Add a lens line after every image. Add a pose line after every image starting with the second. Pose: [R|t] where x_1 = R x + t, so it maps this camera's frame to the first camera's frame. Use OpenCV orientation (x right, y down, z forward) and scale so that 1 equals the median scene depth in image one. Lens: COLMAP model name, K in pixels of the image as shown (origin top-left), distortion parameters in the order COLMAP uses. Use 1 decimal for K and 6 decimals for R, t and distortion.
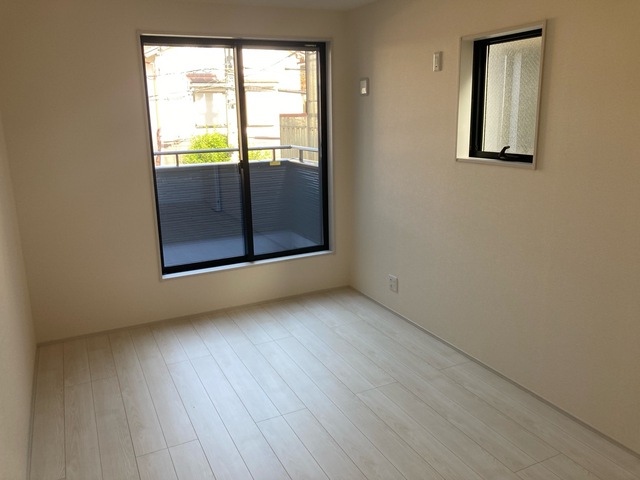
lens RADIAL K [[526.3, 0, 320.3], [0, 526.3, 240.2], [0, 0, 1]] dist [0.000607, -0.001397]
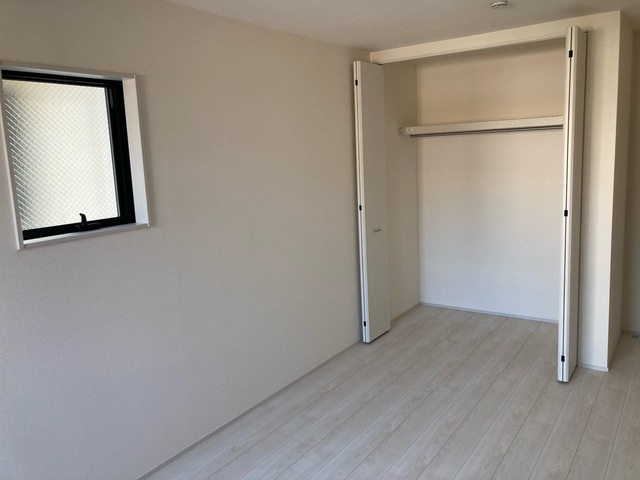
lens RADIAL K [[526.3, 0, 319.7], [0, 526.3, 238.7], [0, 0, 1]] dist [0.000607, -0.001397]
pose [[-0.481492, -0.095600, 0.871221, -0.568399], [0.272590, 0.928400, 0.252525, -0.269547], [-0.832983, 0.359075, -0.420957, 1.151033]]
